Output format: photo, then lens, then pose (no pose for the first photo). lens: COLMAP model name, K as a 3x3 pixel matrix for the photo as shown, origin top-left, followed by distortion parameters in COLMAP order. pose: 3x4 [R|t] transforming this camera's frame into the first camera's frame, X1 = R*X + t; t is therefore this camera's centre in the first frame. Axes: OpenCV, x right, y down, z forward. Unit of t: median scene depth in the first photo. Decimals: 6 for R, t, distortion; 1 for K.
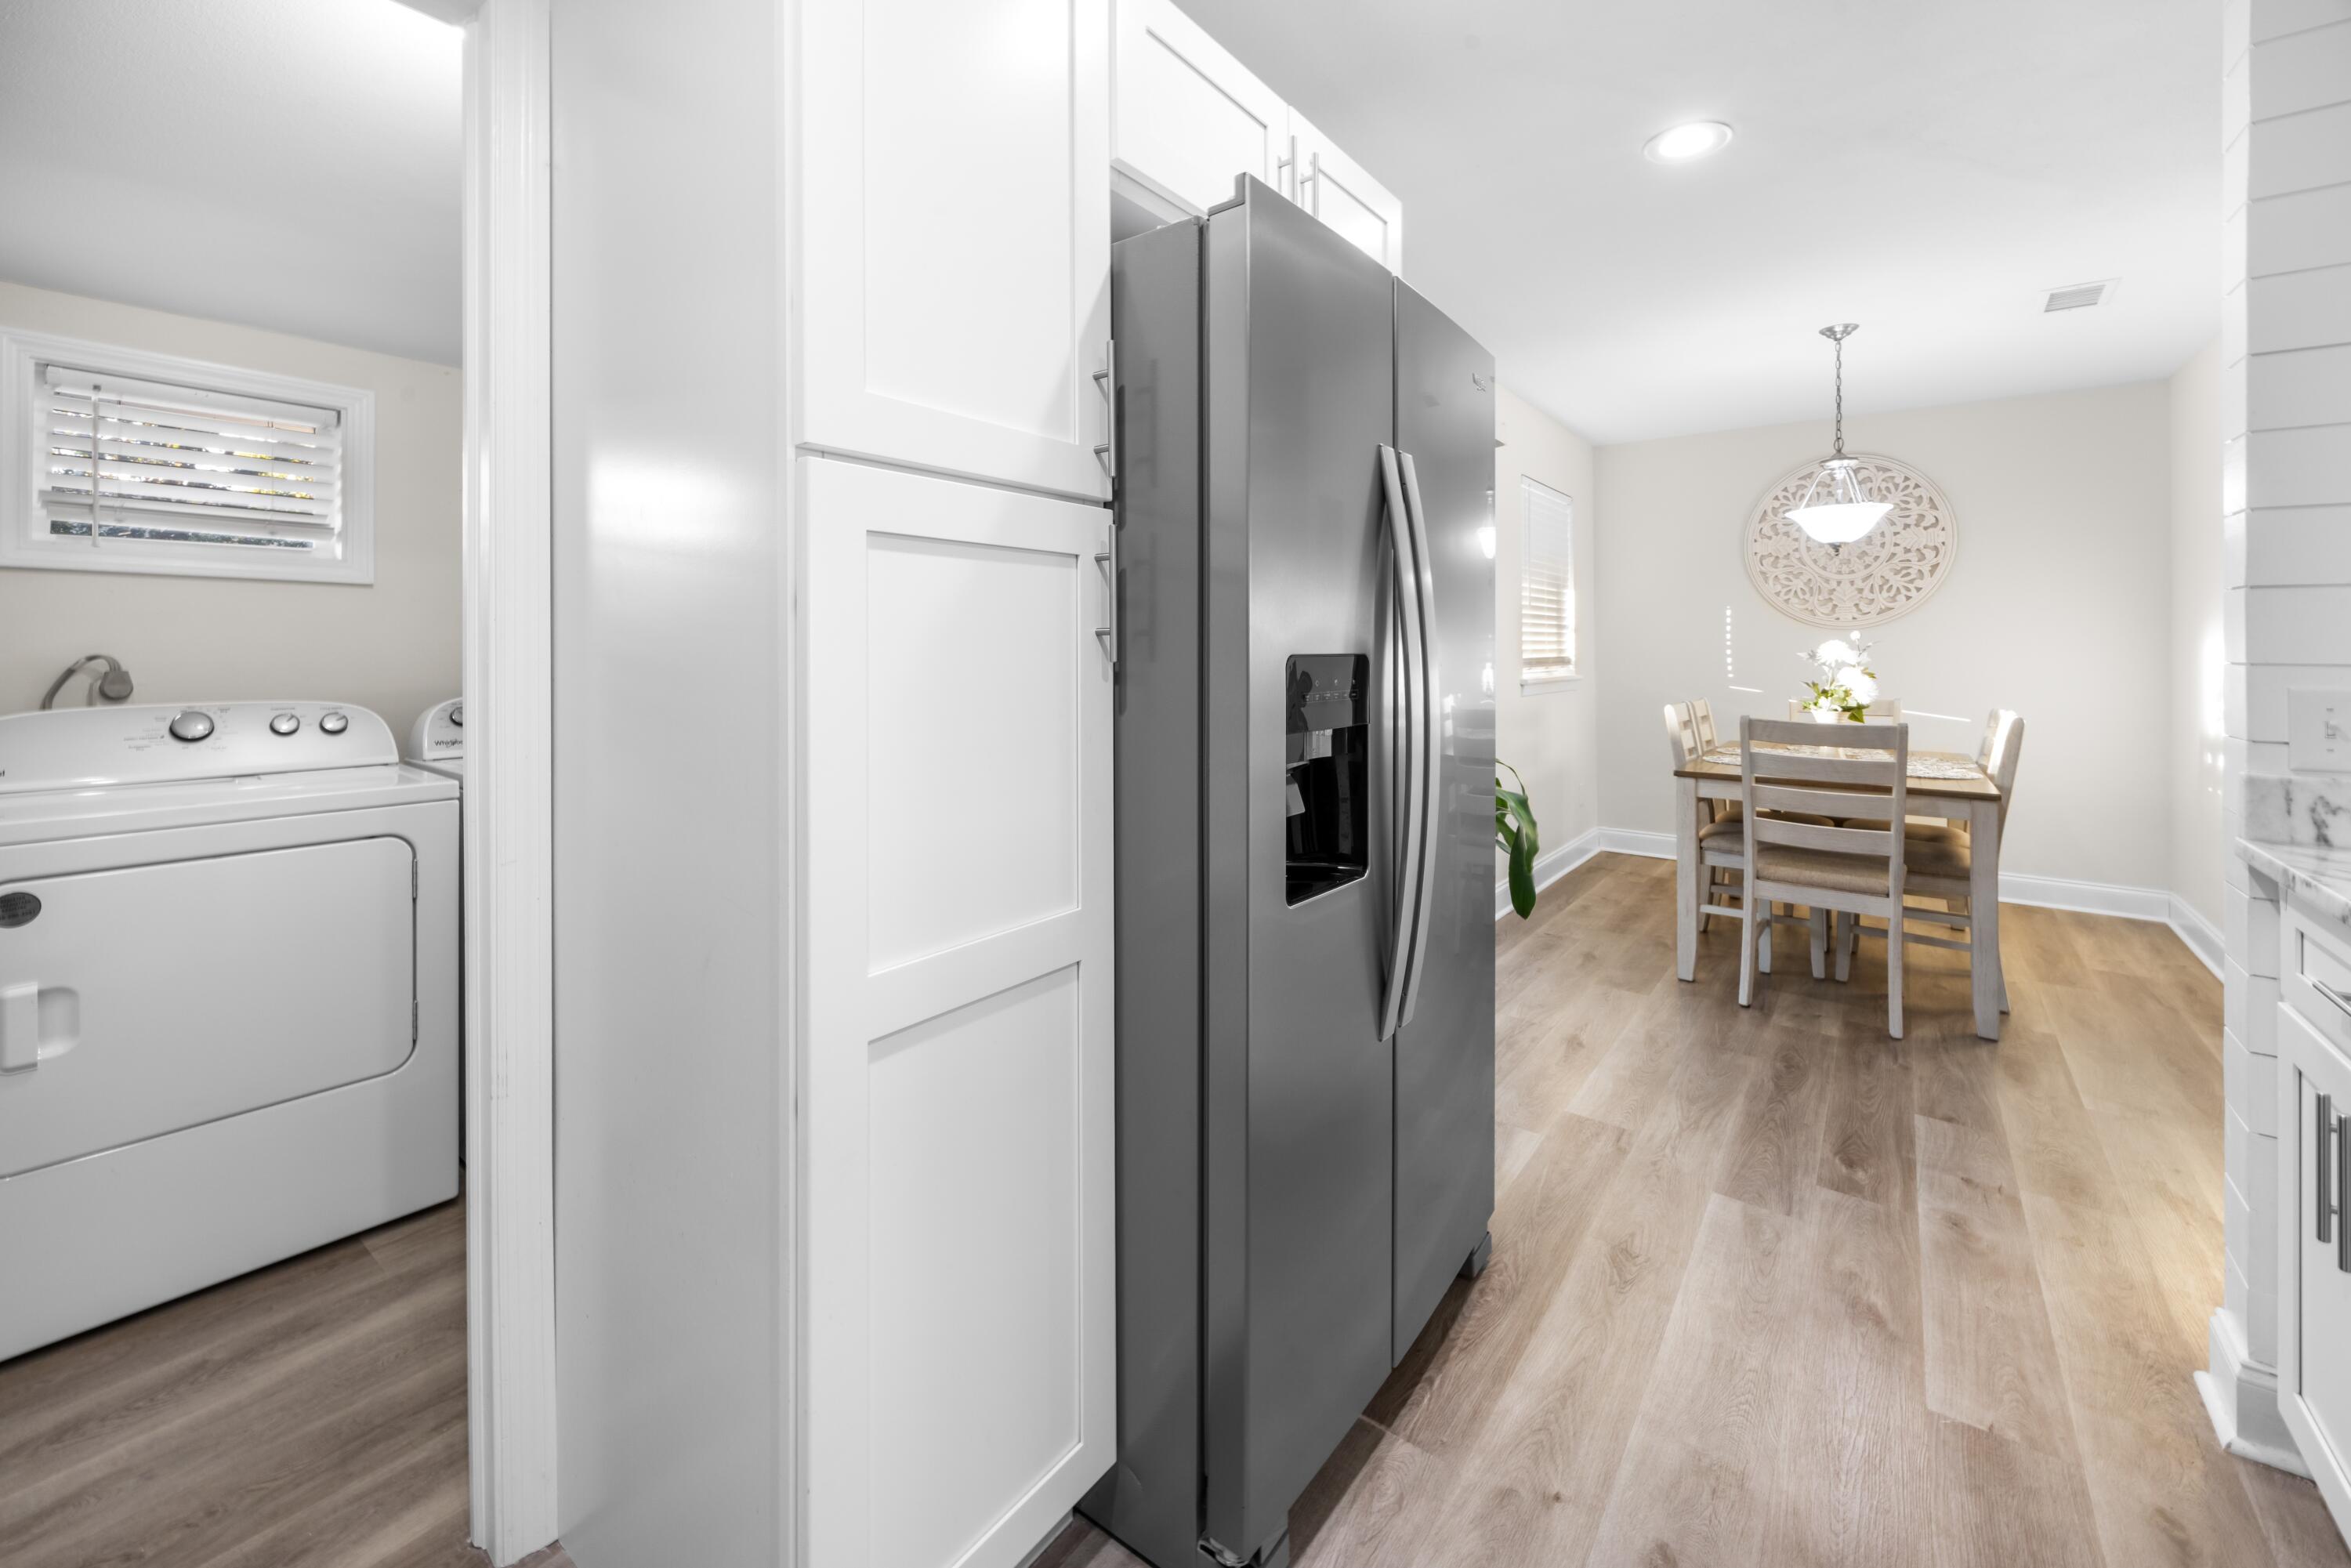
lens RADIAL K [[930.9, 0, 1165.2], [0, 930.9, 645.7], [0, 0, 1]] dist [-0.007455, 0.001244]
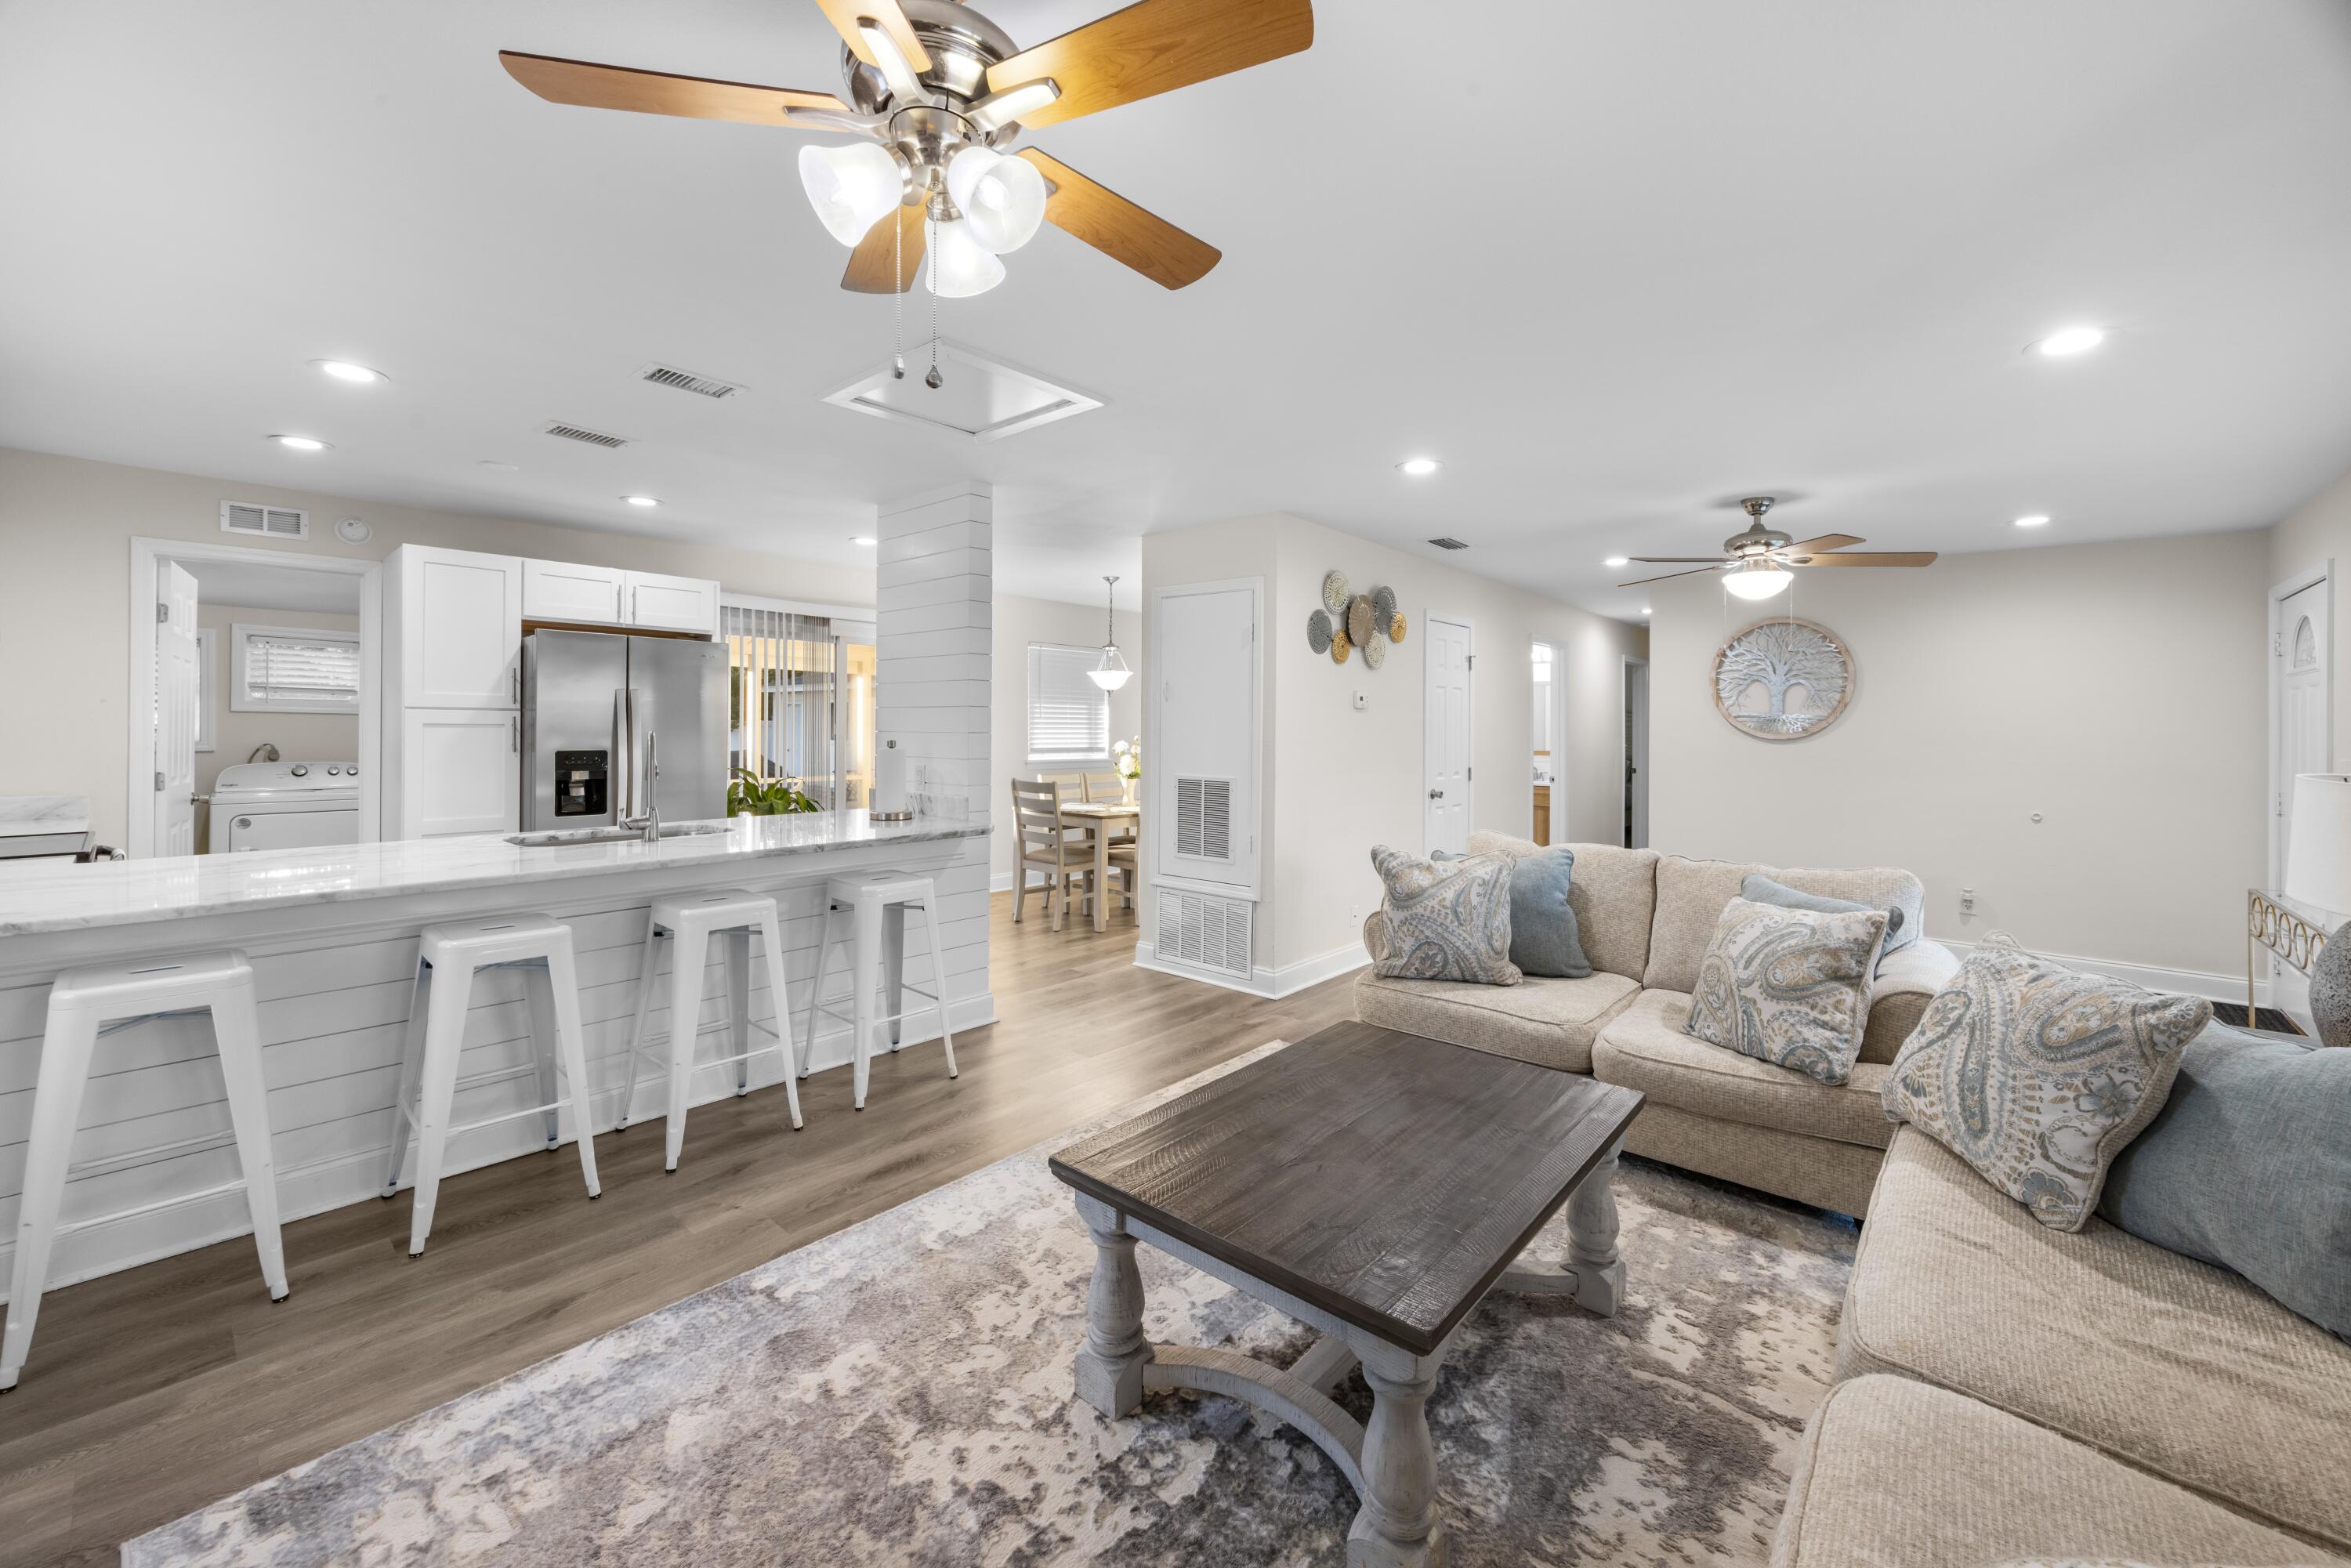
lens RADIAL K [[930.9, 0, 1192.7], [0, 930.9, 719.5], [0, 0, 1]] dist [-0.007455, 0.001244]
pose [[0.997791, 0.007780, -0.065976, 1.026324], [-0.008282, 0.999939, -0.007337, -0.037176], [0.065915, 0.007868, 0.997794, -0.906716]]
